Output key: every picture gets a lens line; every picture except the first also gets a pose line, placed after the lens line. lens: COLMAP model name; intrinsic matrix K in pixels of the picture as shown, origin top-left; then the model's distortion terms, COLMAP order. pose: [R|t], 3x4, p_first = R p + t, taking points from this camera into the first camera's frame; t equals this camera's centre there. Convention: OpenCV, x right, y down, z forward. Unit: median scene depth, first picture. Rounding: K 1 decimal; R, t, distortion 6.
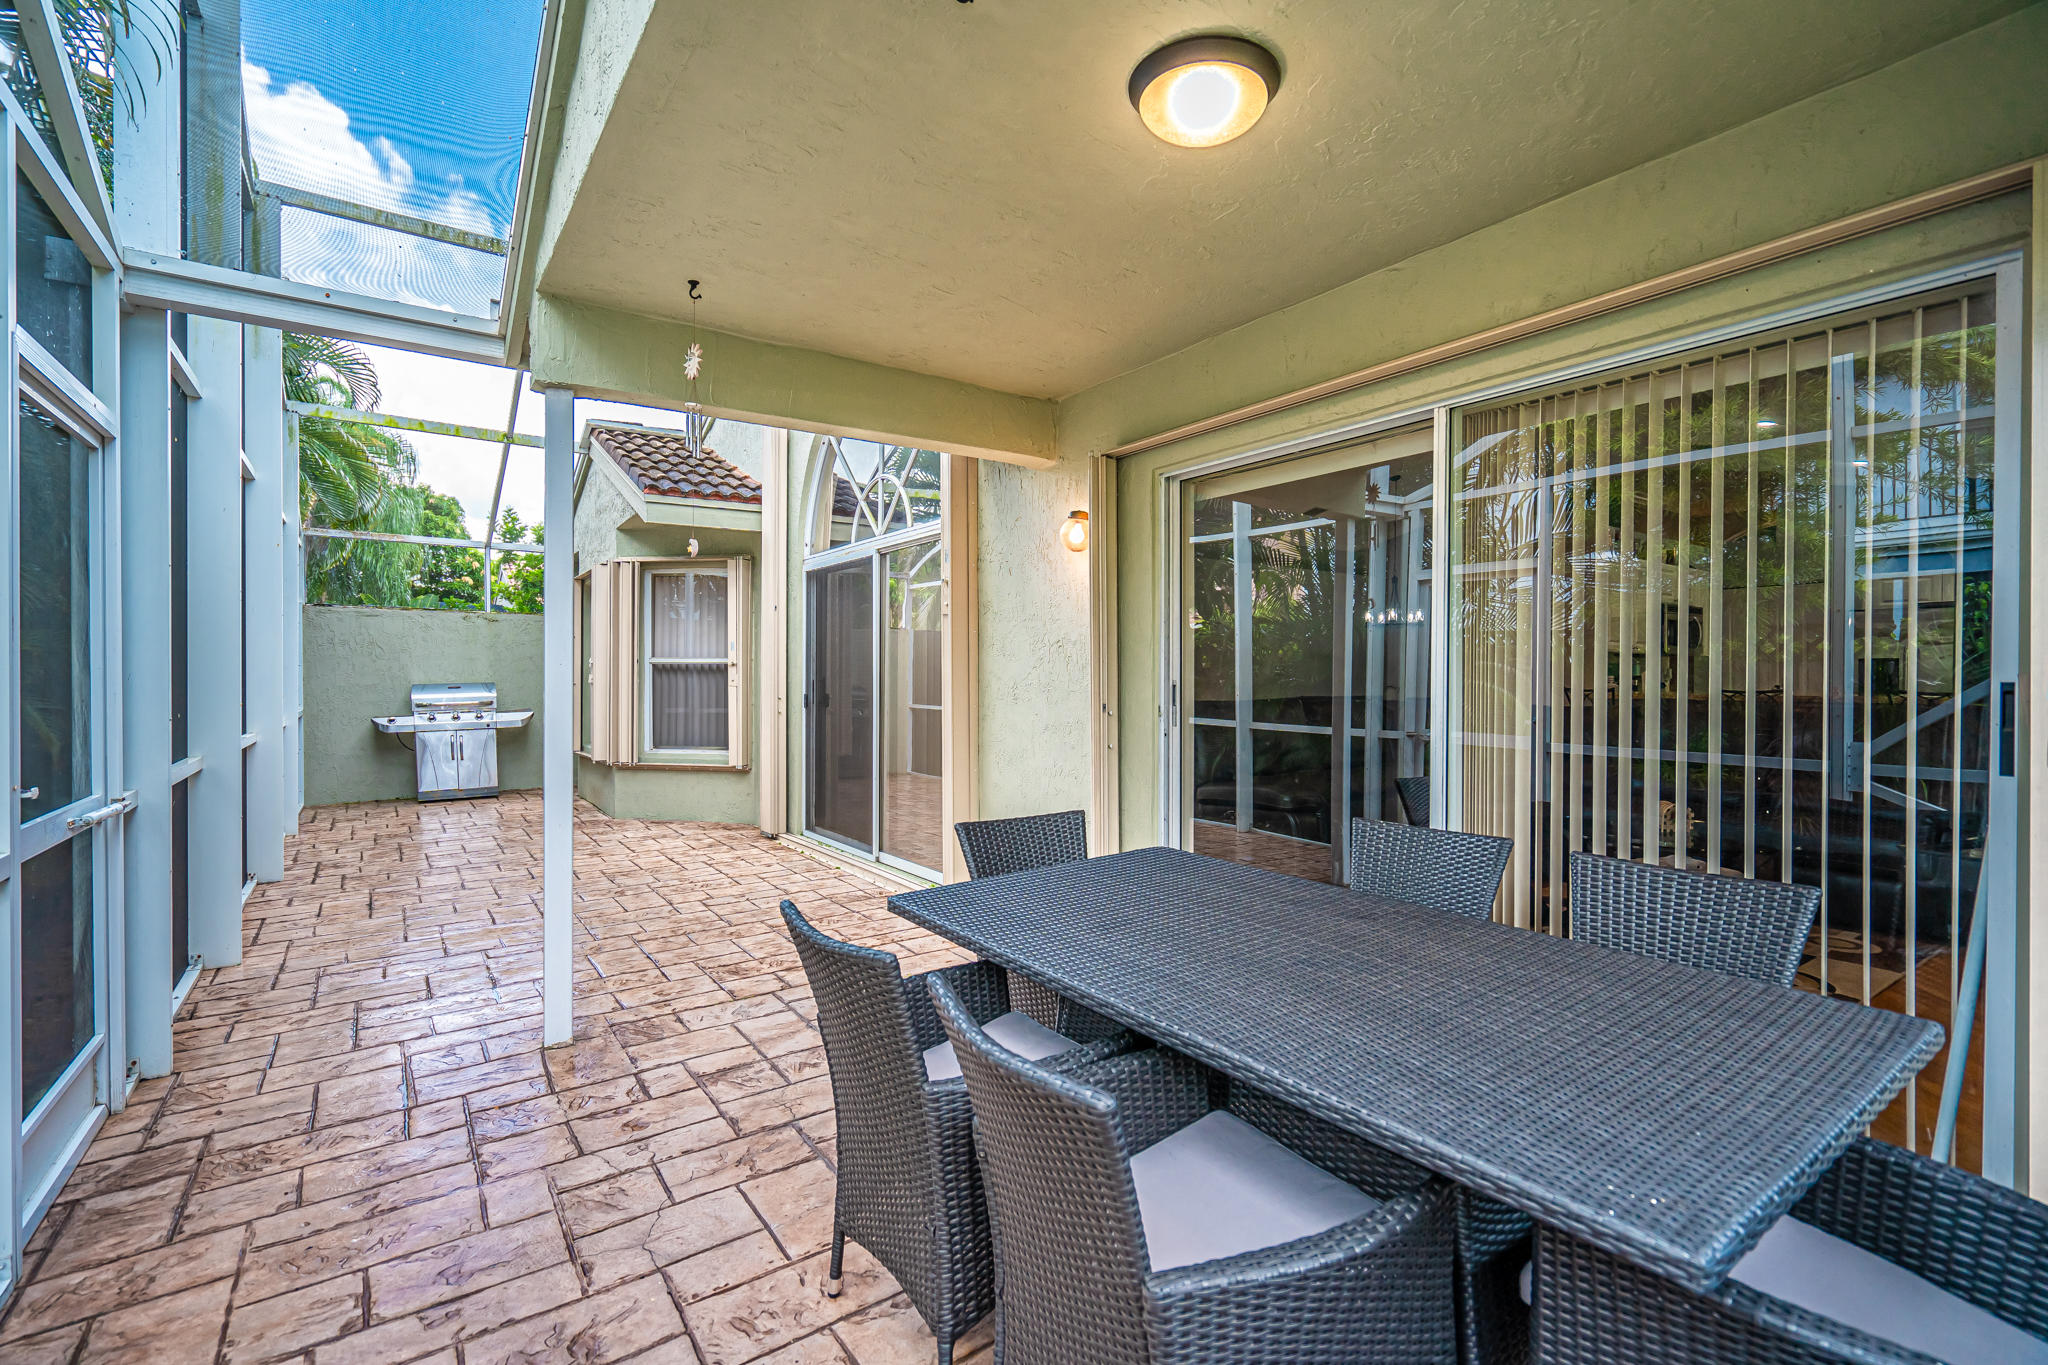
lens RADIAL K [[969.8, 0, 1032.5], [0, 969.8, 690.9], [0, 0, 1]] dist [0.002274, 0.001224]
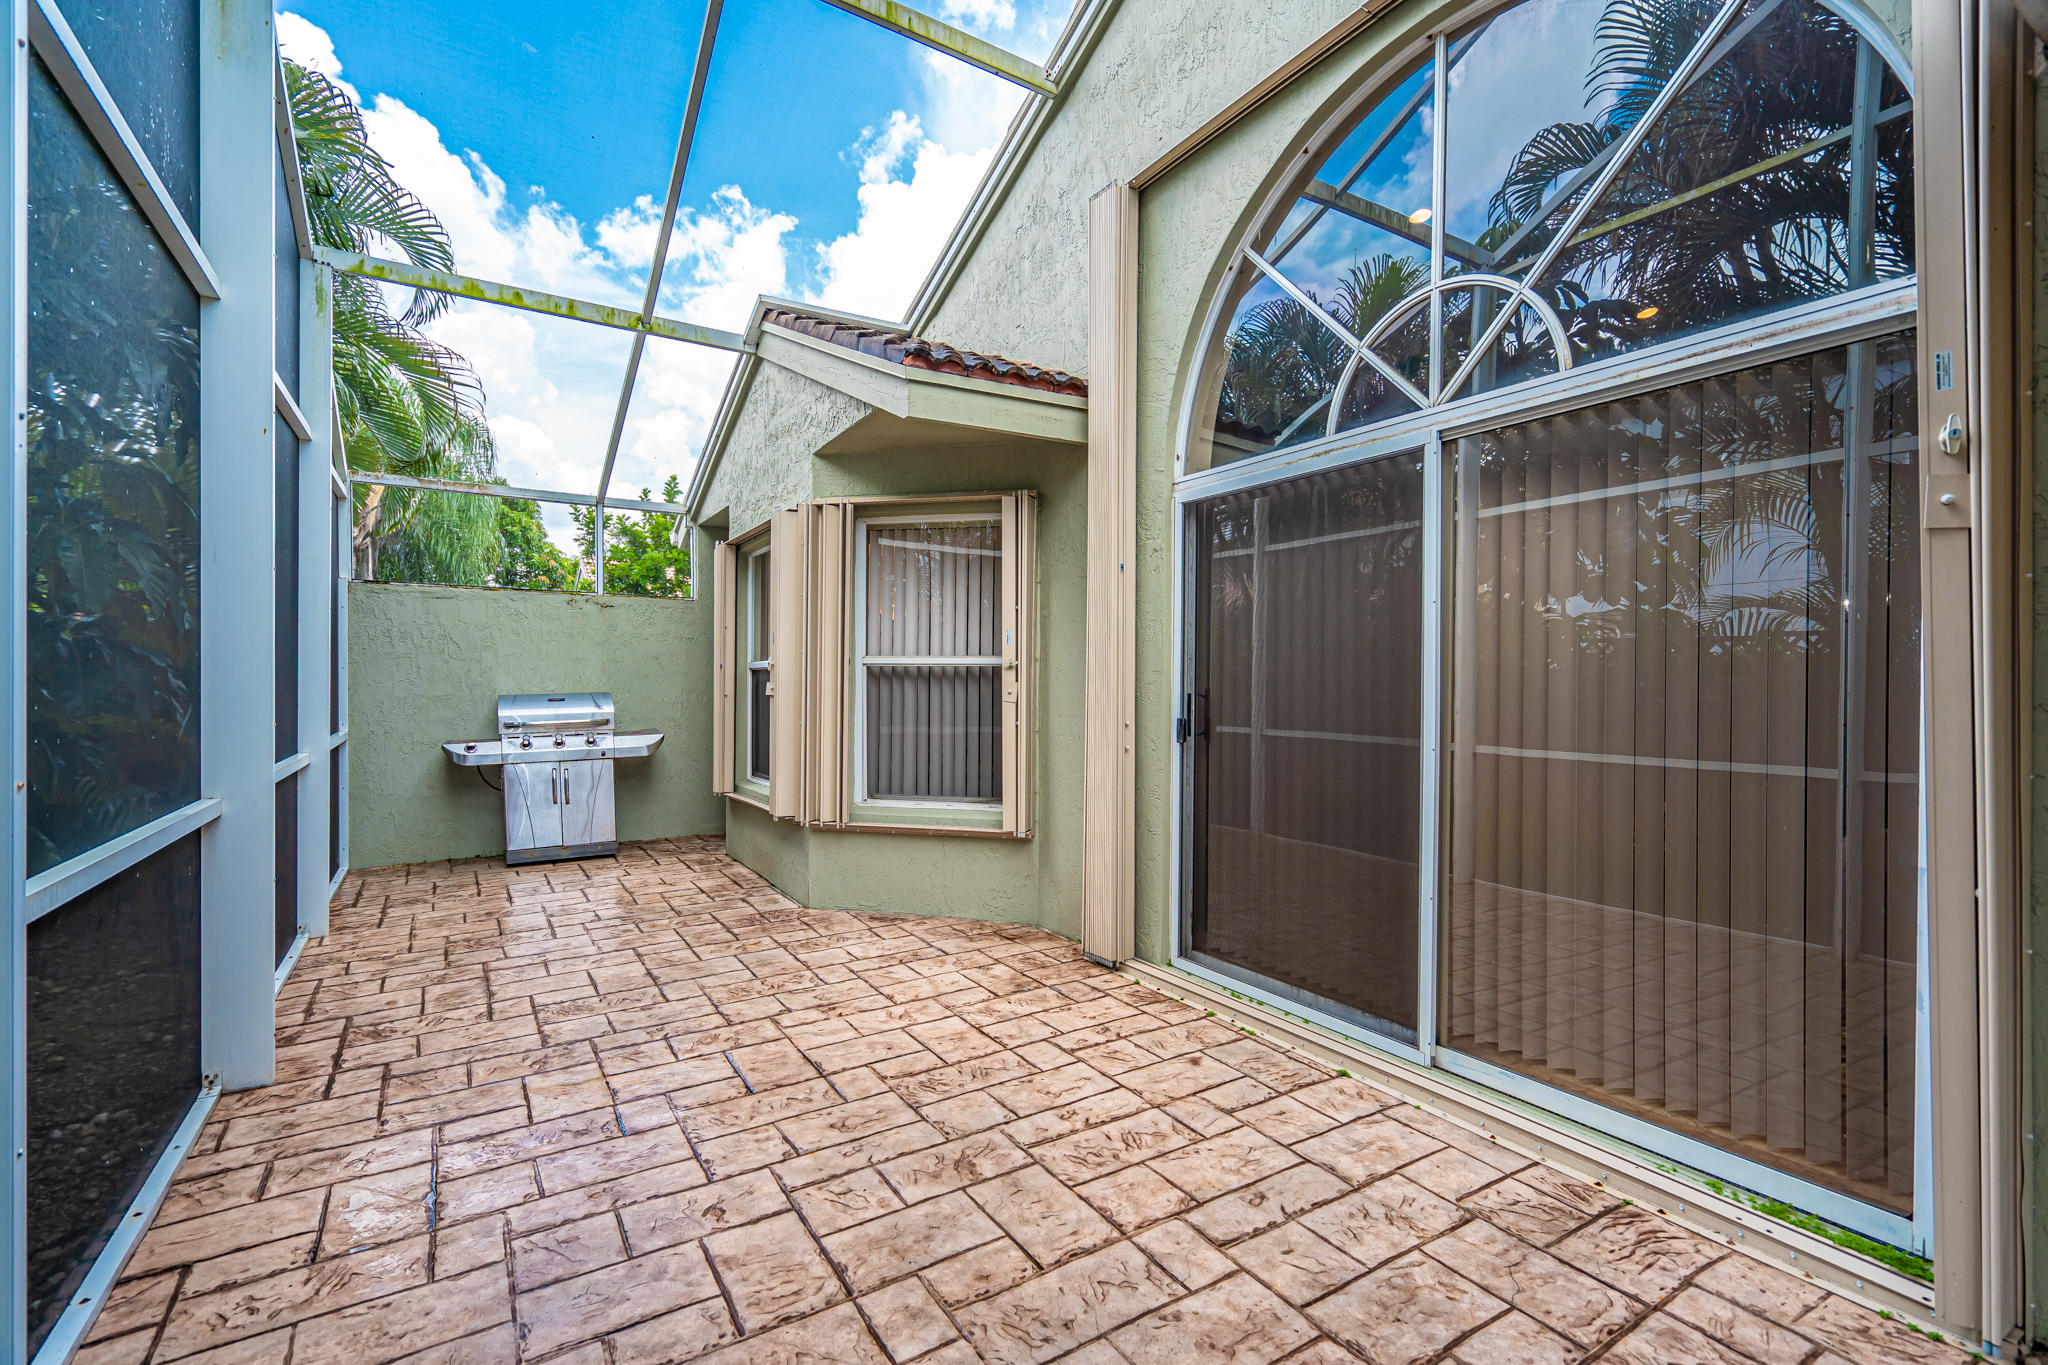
lens RADIAL K [[939.9, 0, 1020.4], [0, 939.9, 696.2], [0, 0, 1]] dist [-0.007817, 0.005369]
pose [[0.998840, 0.003795, -0.047999, -0.273749], [-0.003793, 0.999993, 0.000116, -0.009001], [0.047999, 0.000066, 0.998847, 0.406326]]
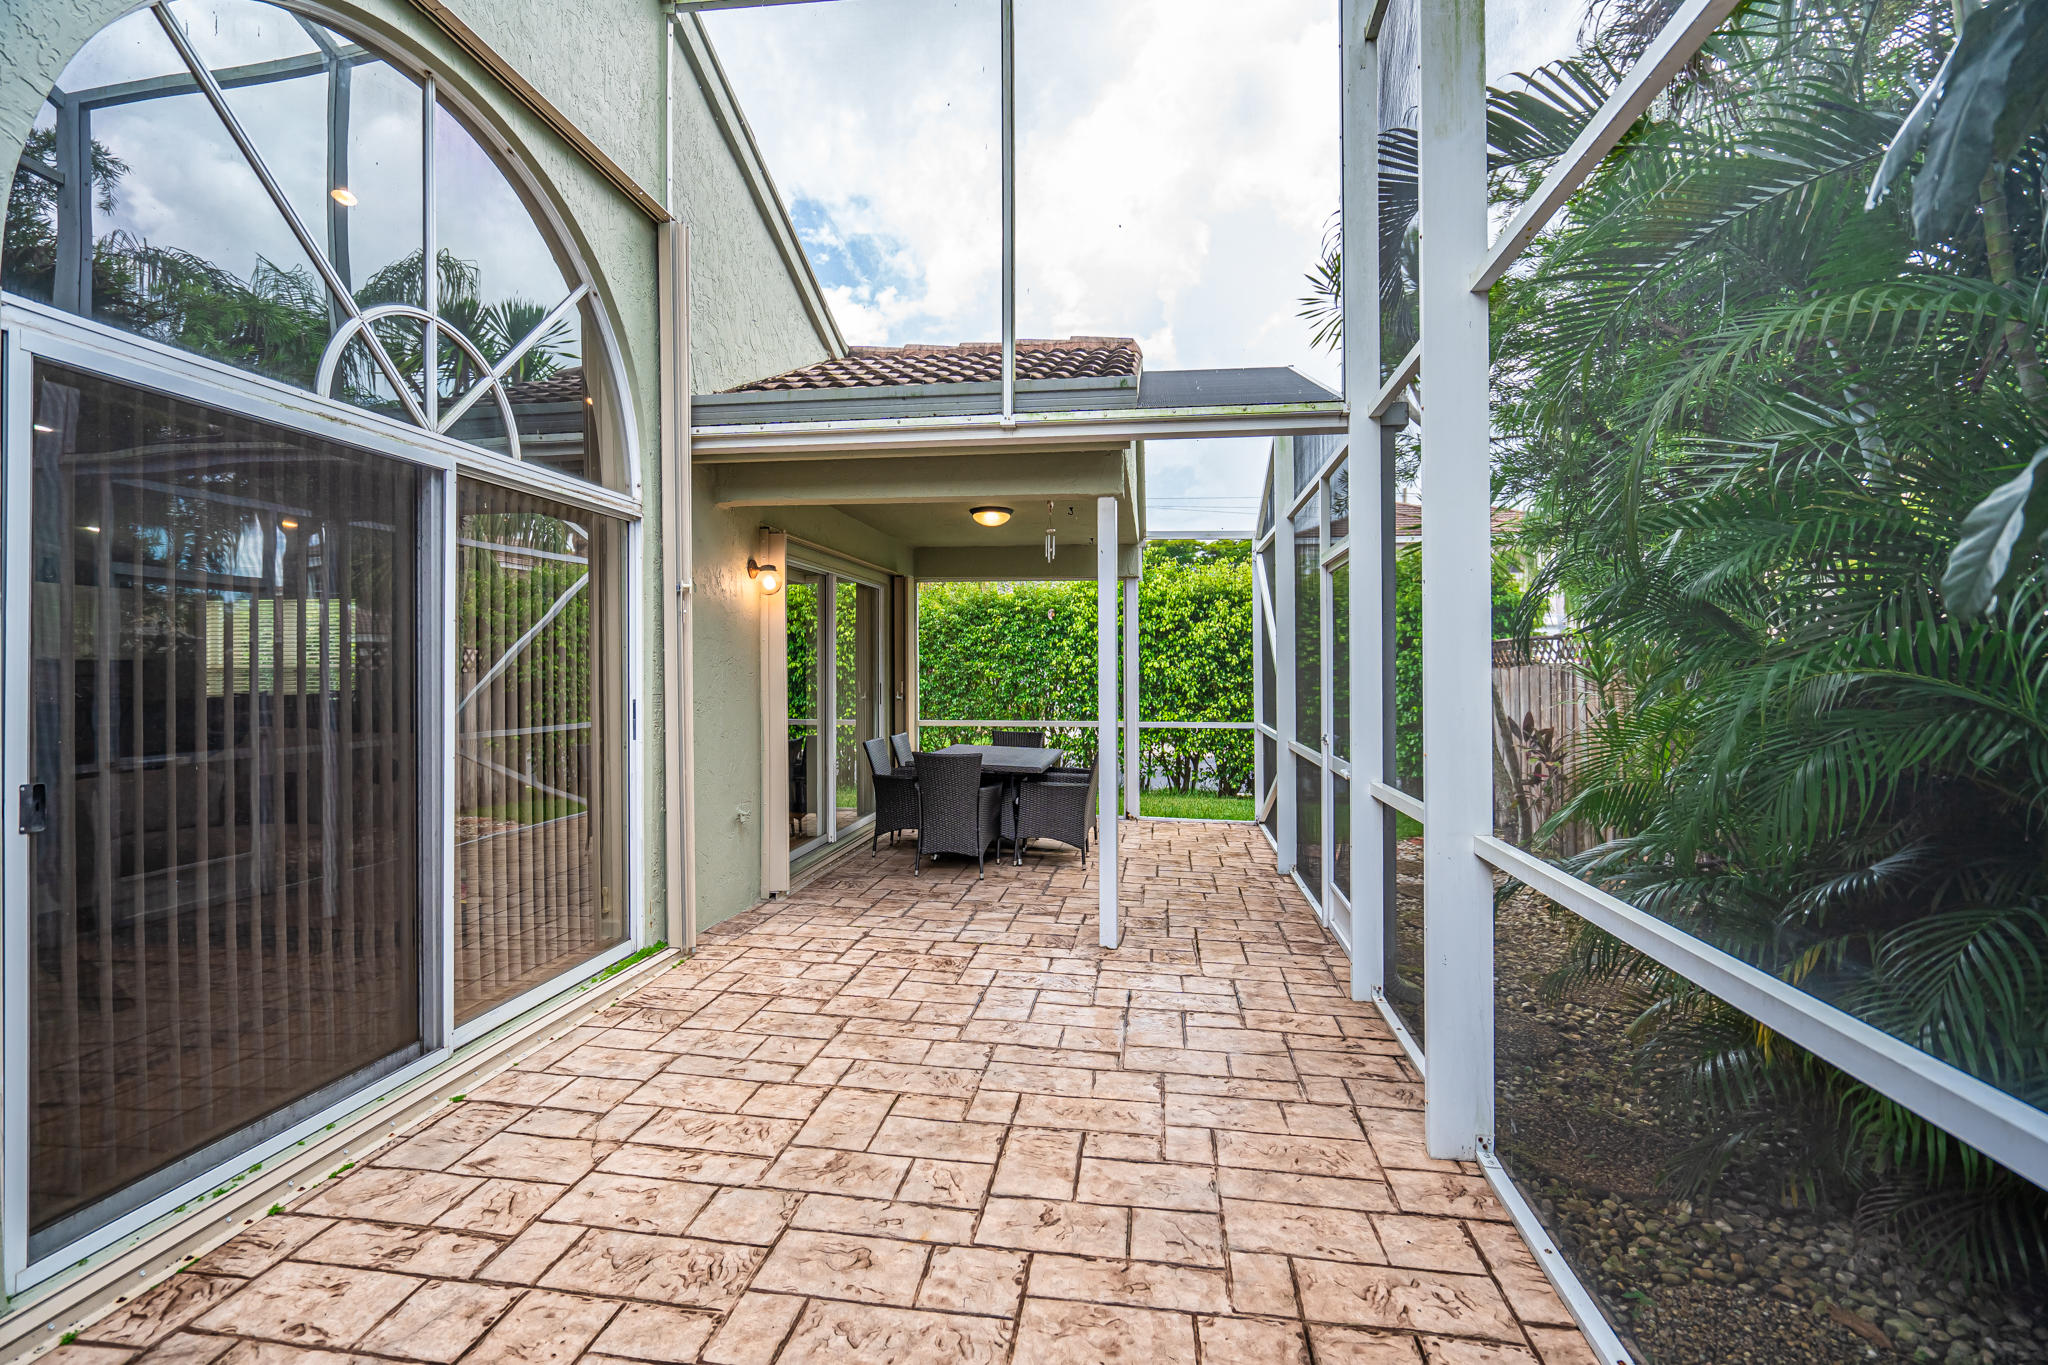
lens RADIAL K [[912.0, 0, 1042.8], [0, 912.0, 687.1], [0, 0, 1]] dist [0.002595, 0.000599]
pose [[-0.752585, -0.016327, 0.658292, -0.574280], [0.005702, 0.999494, 0.031308, -0.029595], [-0.658470, 0.027315, -0.752111, 0.915049]]
